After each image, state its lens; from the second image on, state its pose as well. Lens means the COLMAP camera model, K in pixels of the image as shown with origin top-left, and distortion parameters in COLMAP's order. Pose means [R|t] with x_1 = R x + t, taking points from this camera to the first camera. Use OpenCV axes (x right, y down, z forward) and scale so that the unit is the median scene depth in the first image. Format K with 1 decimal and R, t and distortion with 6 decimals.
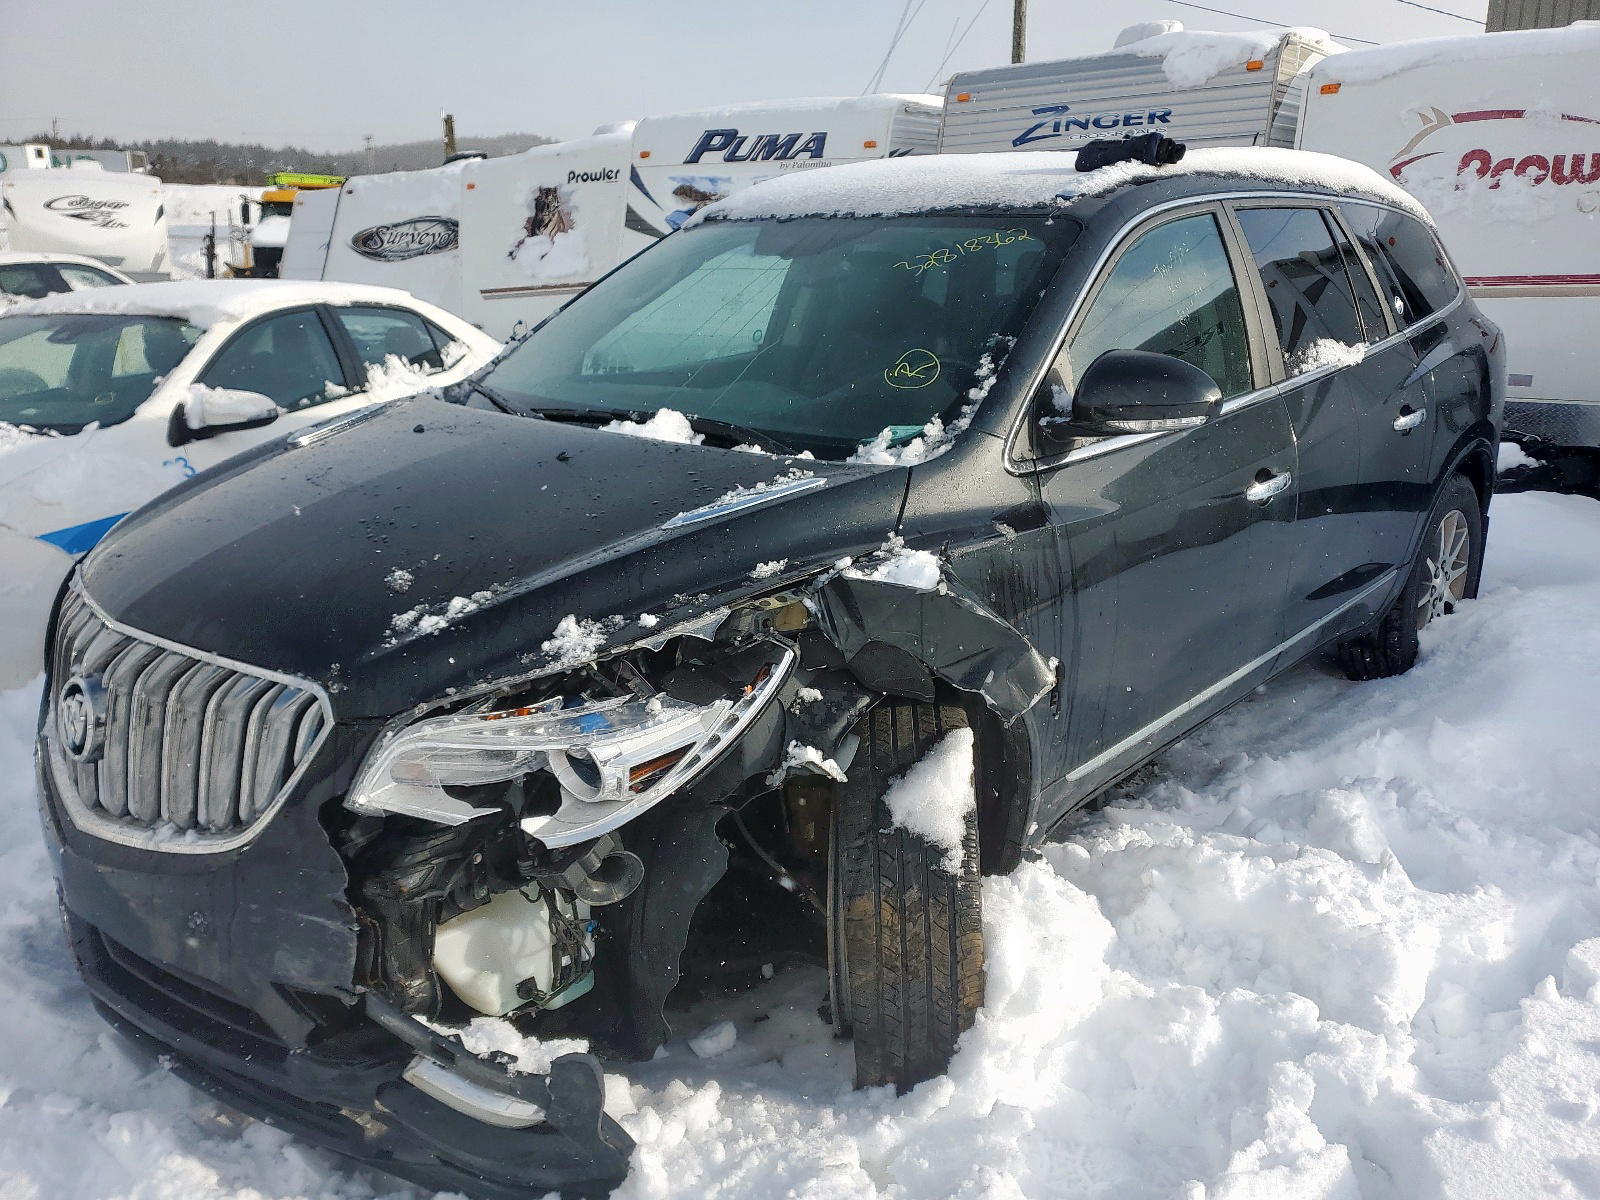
lens RADIAL K [[1246.5, 0, 800.0], [0, 1246.5, 600.0], [0, 0, 1]] dist [0.078272, -0.201077]
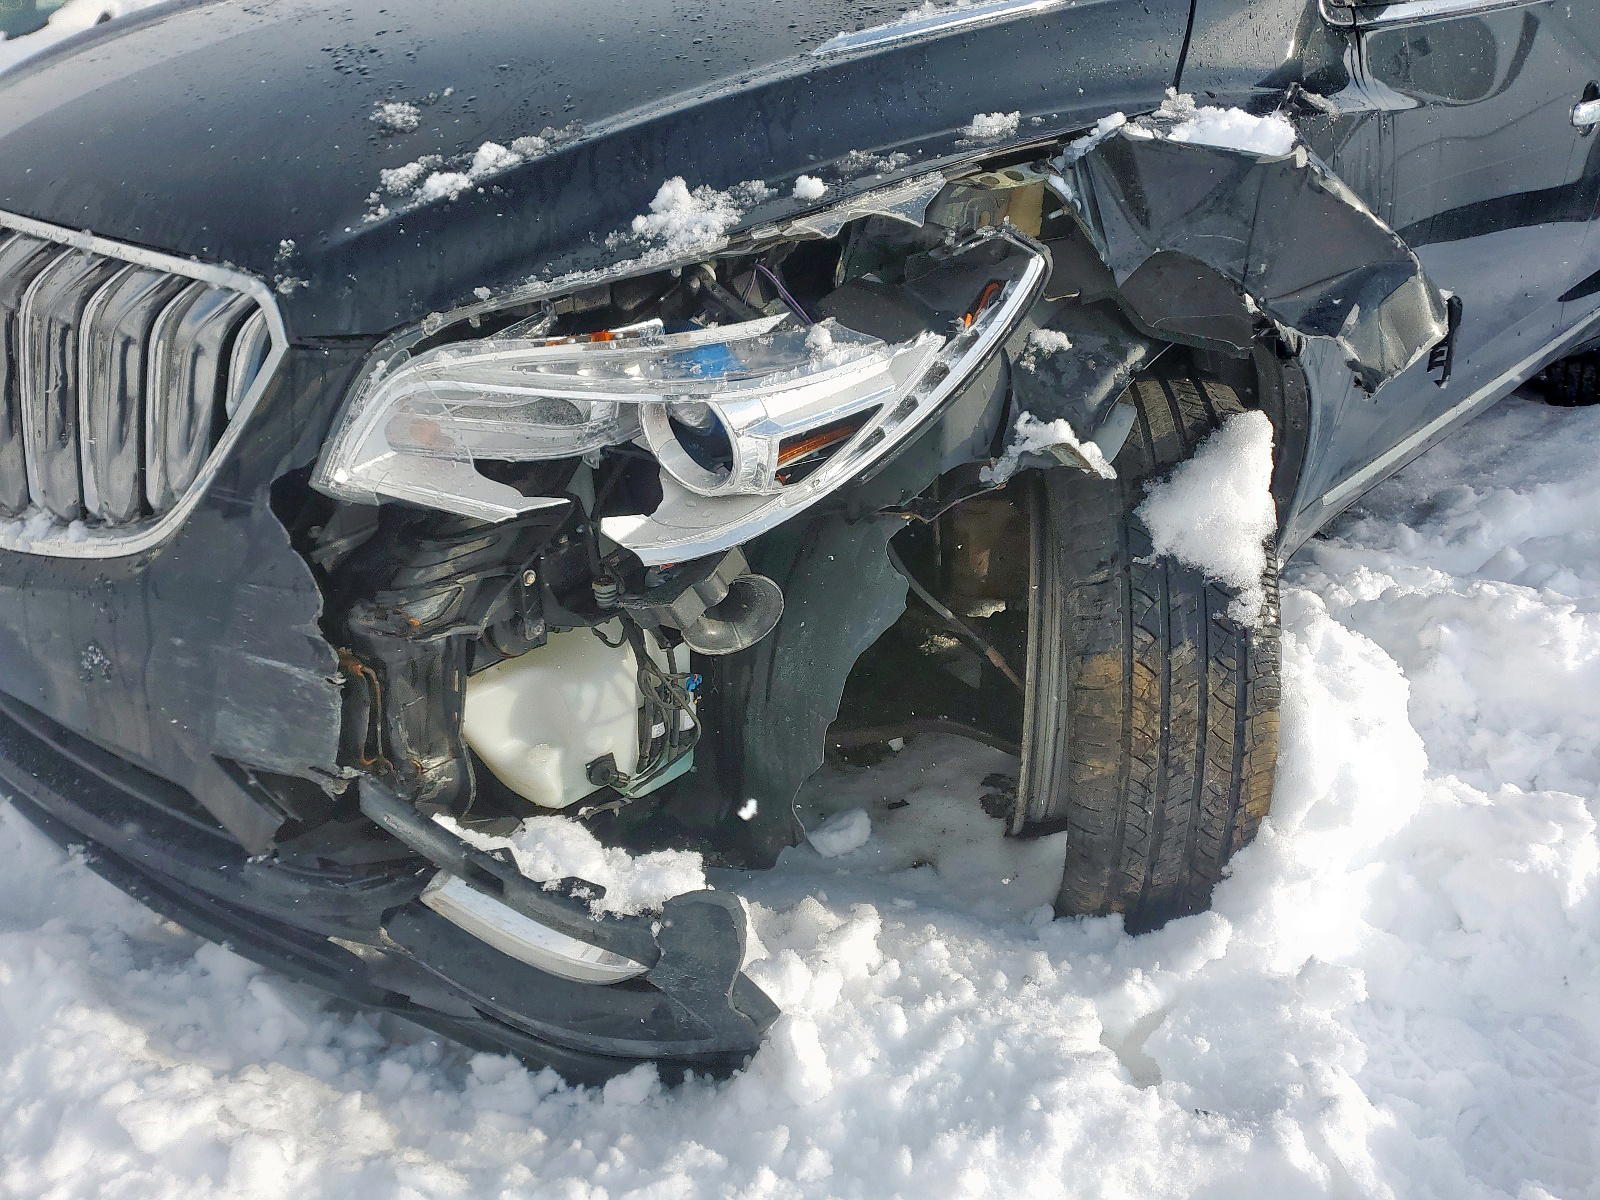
lens RADIAL K [[1246.5, 0, 800.0], [0, 1246.5, 600.0], [0, 0, 1]] dist [0.078272, -0.201077]
pose [[0.999528, 0.030697, 0.000749, -0.119103], [-0.030226, 0.979299, 0.200149, 0.085270], [0.005411, -0.200077, 0.979765, 0.375389]]
